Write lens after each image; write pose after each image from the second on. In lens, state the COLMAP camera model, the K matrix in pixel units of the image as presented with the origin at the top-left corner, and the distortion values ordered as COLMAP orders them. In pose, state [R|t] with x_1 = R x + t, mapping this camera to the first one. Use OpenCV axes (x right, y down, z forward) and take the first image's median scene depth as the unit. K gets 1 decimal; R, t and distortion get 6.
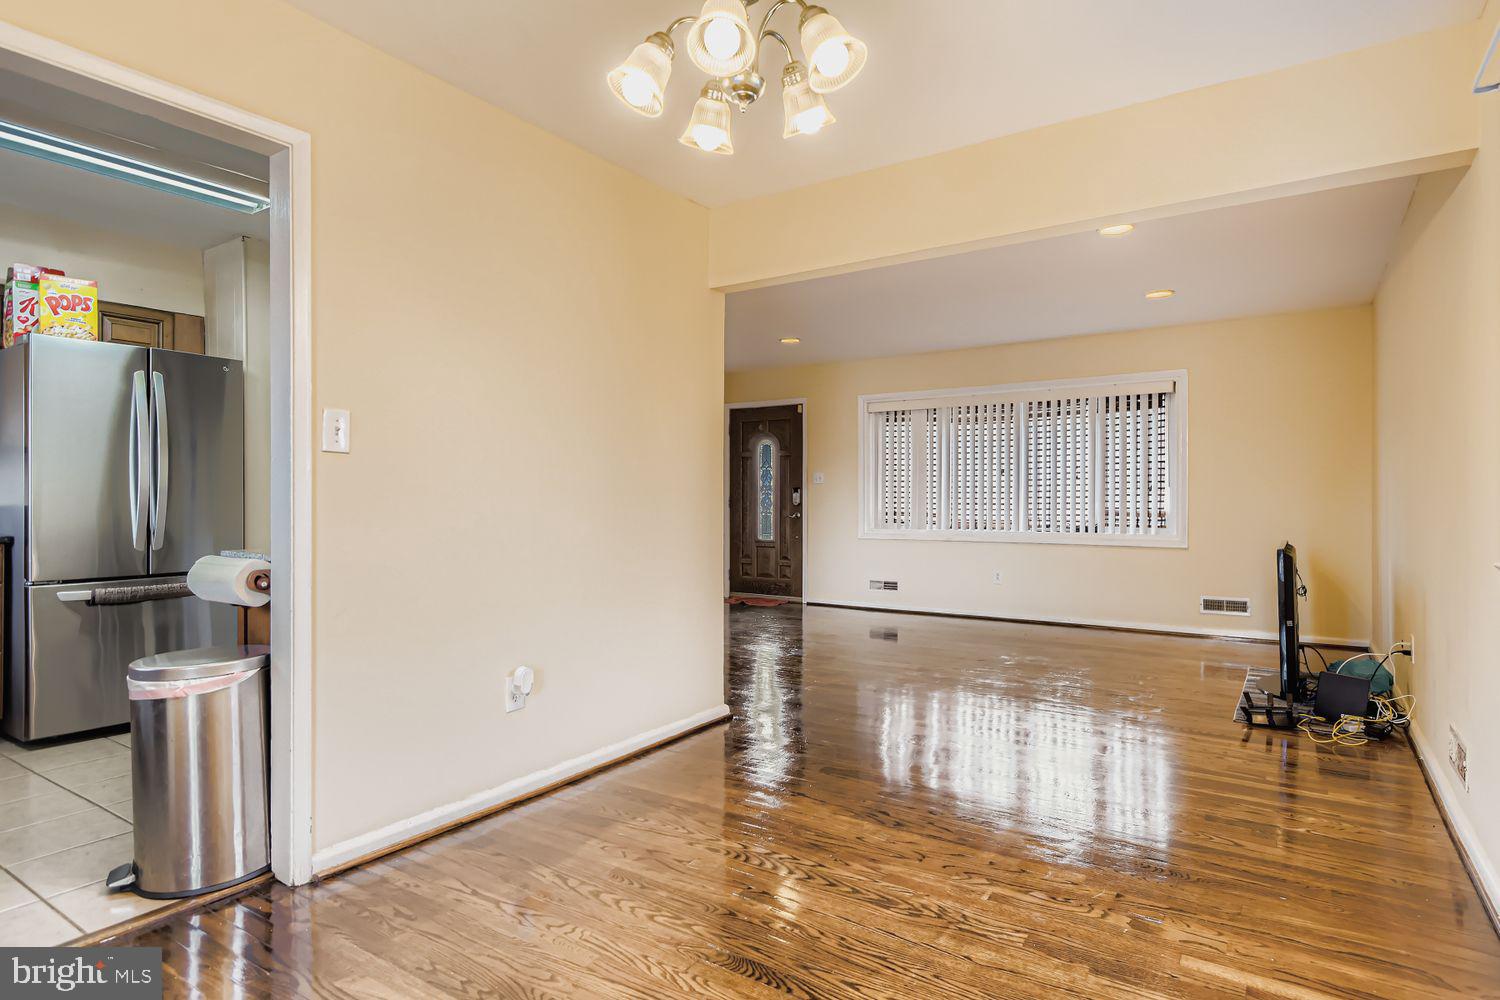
lens RADIAL K [[815.3, 0, 748.6], [0, 815.3, 504.3], [0, 0, 1]] dist [0.004572, 0.001801]
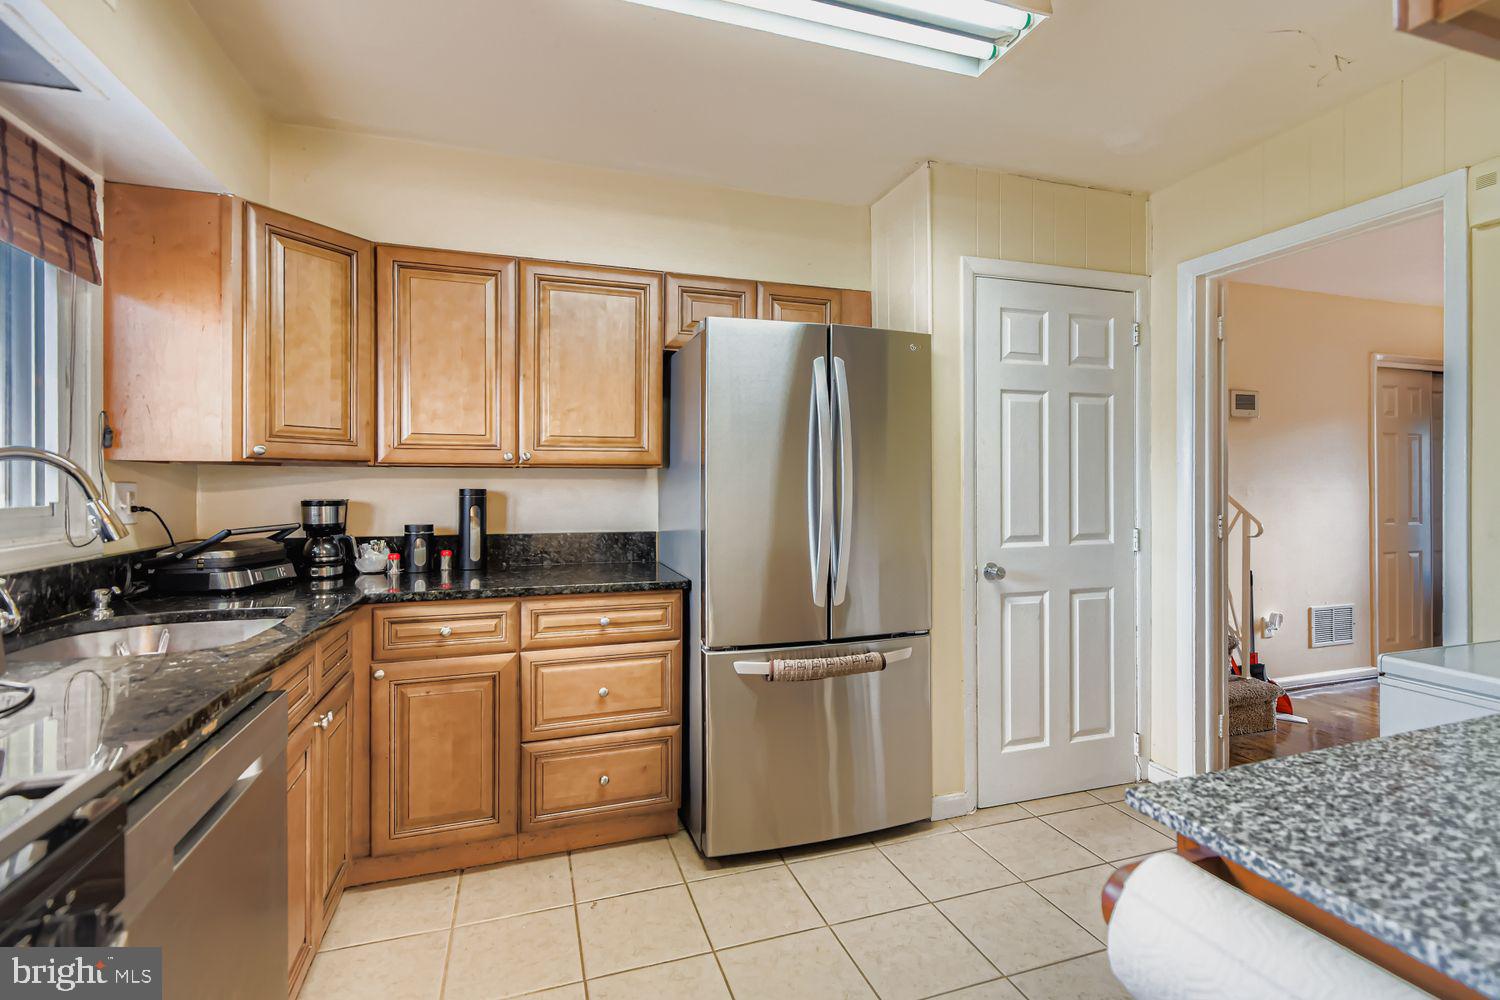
lens RADIAL K [[705.2, 0, 752.5], [0, 705.2, 488.5], [0, 0, 1]] dist [0.004452, 0.000058]
pose [[0.792166, 0.001837, -0.610302, -0.422588], [0.000155, 0.999995, 0.003212, -0.050156], [0.610305, -0.002639, 0.792162, 0.483156]]
